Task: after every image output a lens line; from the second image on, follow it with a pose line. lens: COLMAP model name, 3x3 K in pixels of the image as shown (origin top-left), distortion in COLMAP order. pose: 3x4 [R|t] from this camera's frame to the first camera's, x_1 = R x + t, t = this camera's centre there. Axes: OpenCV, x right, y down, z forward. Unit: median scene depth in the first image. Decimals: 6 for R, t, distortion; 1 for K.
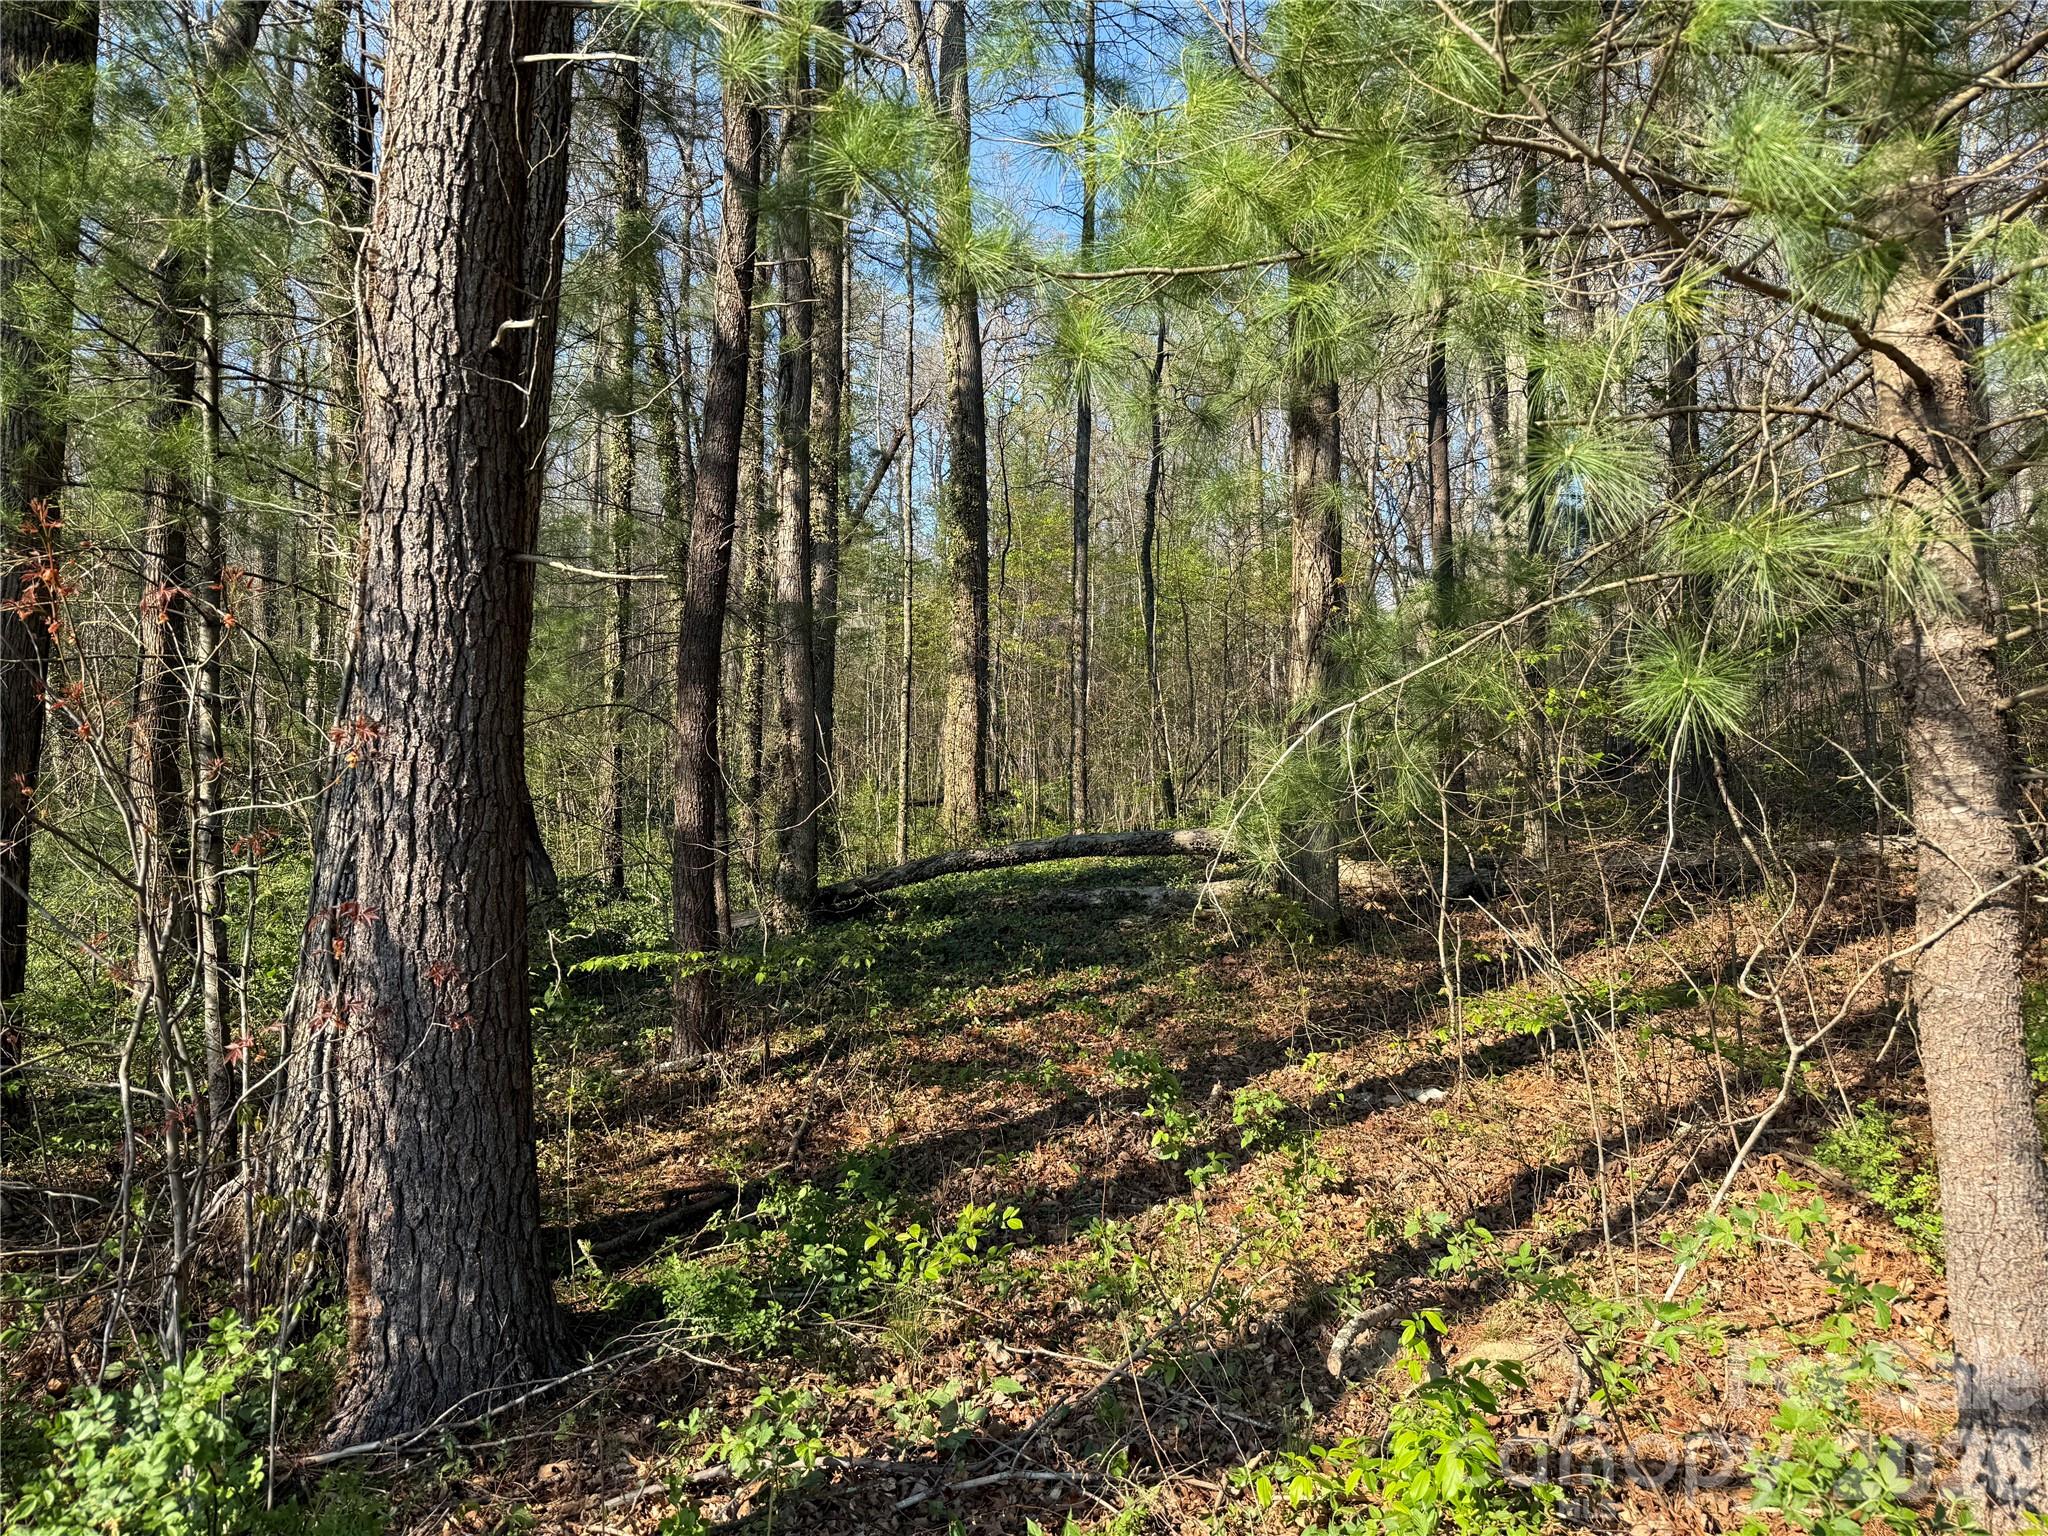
lens RADIAL K [[1426.3, 0, 1023.9], [0, 1426.3, 767.3], [0, 0, 1]] dist [0.007346, 0.000194]
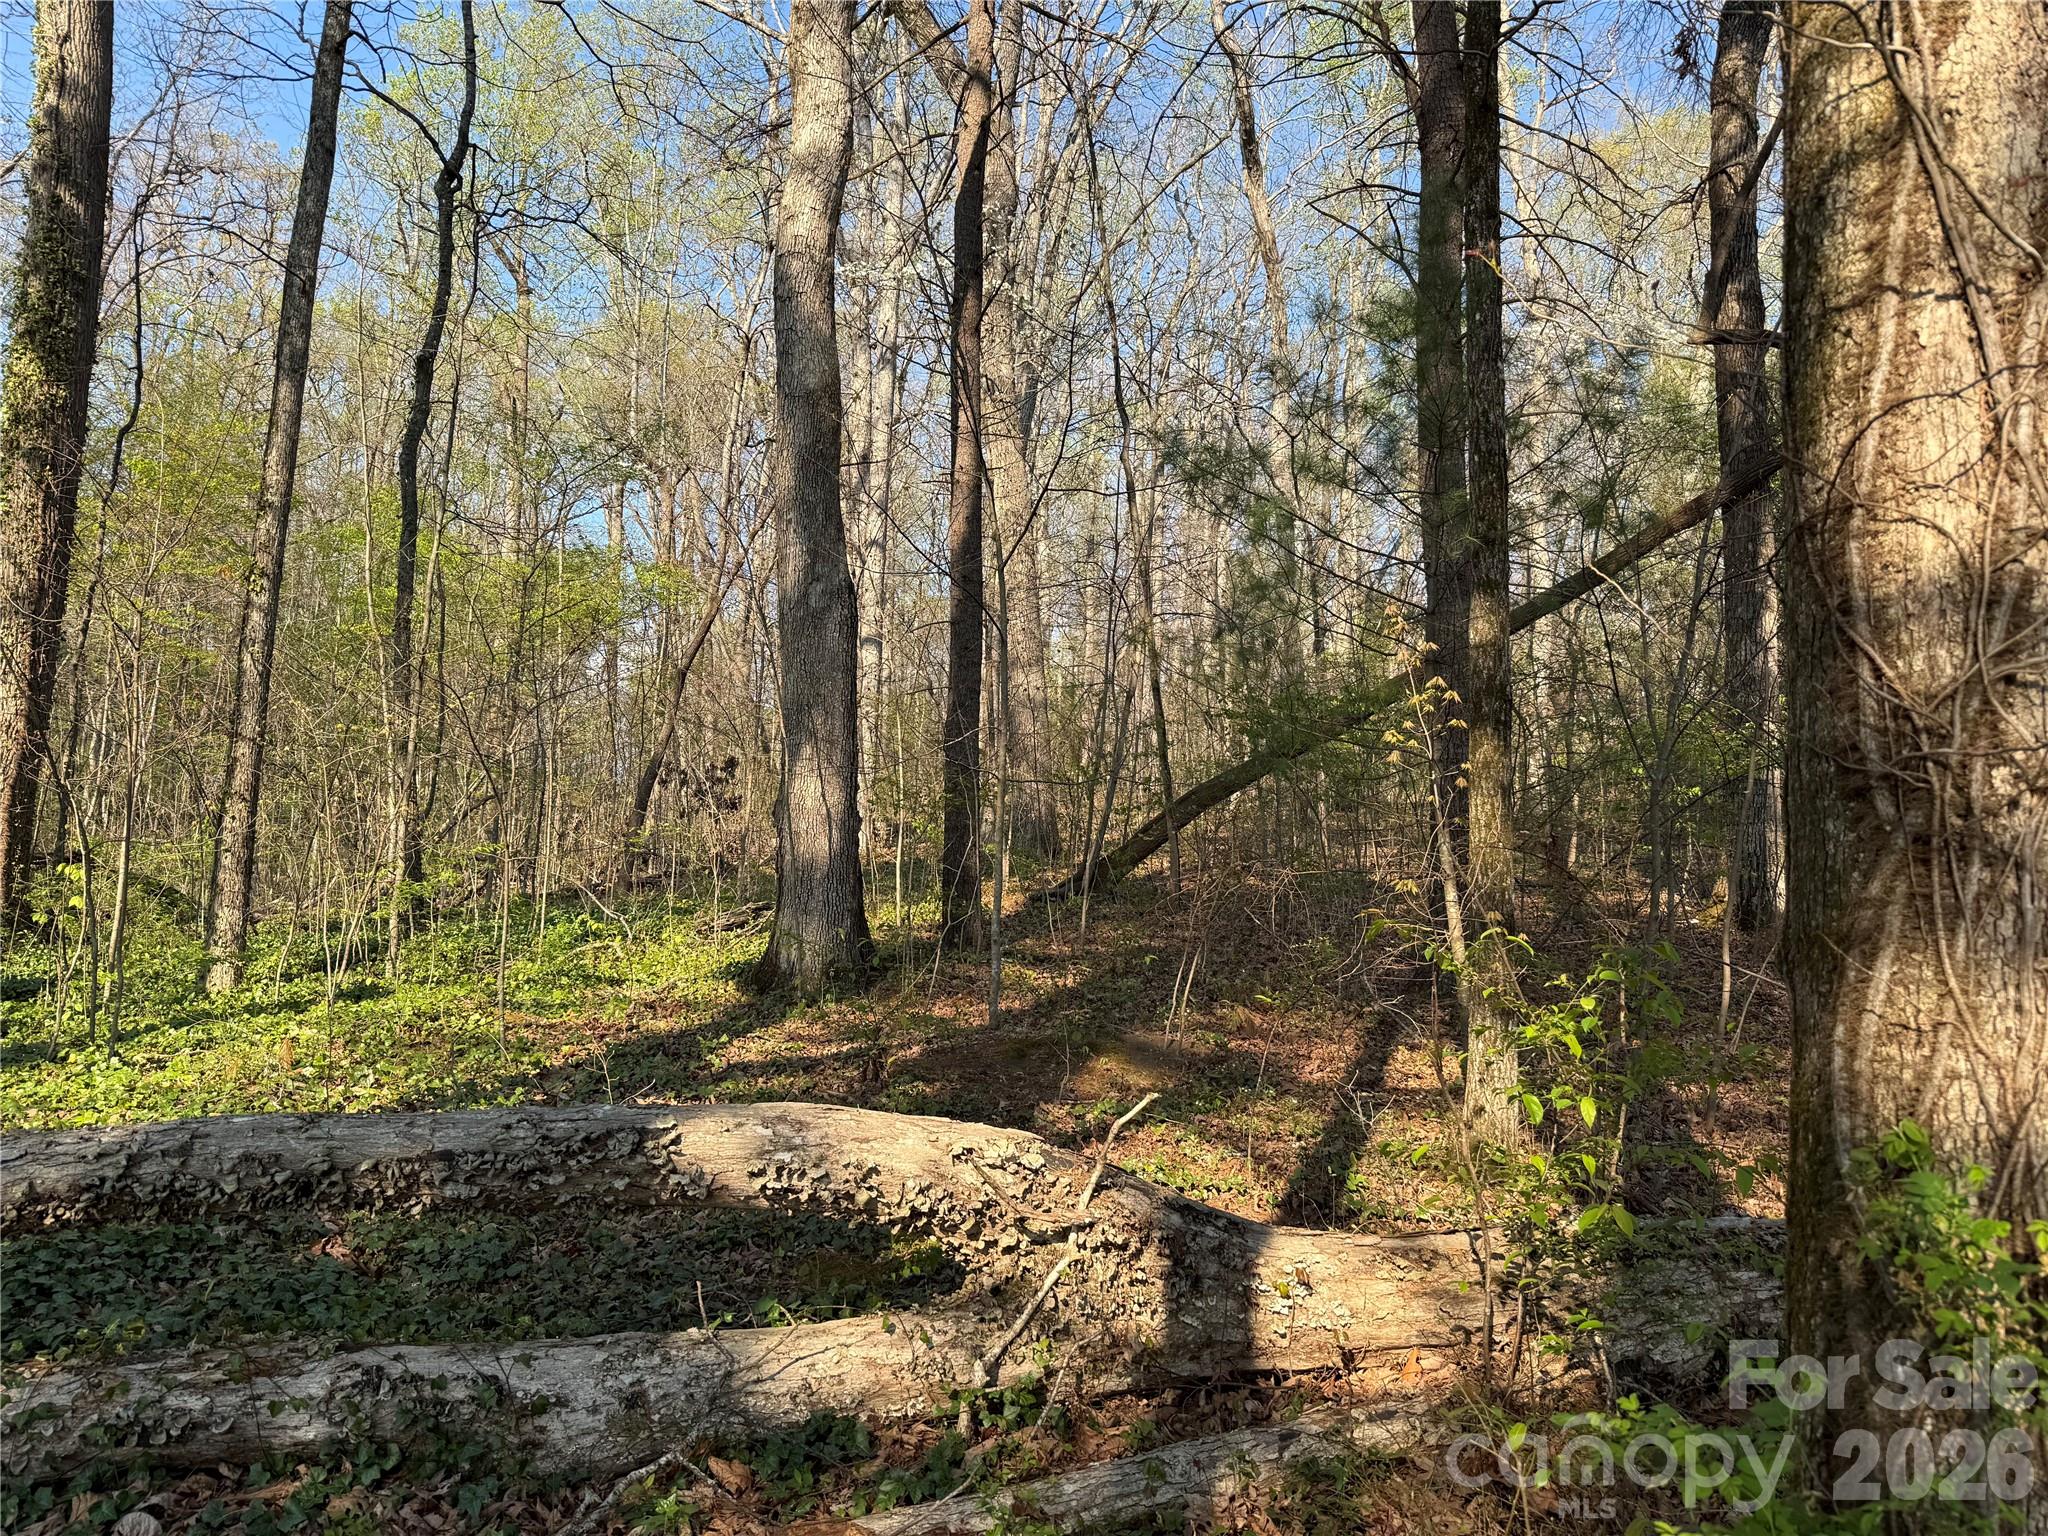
lens RADIAL K [[1426.3, 0, 1022.0], [0, 1426.3, 767.6], [0, 0, 1]] dist [0.007346, 0.000194]
pose [[0.851603, 0.093577, 0.515767, 0.013053], [-0.068446, 0.995363, -0.067578, -0.004128], [-0.519699, 0.022248, 0.854059, 0.443873]]
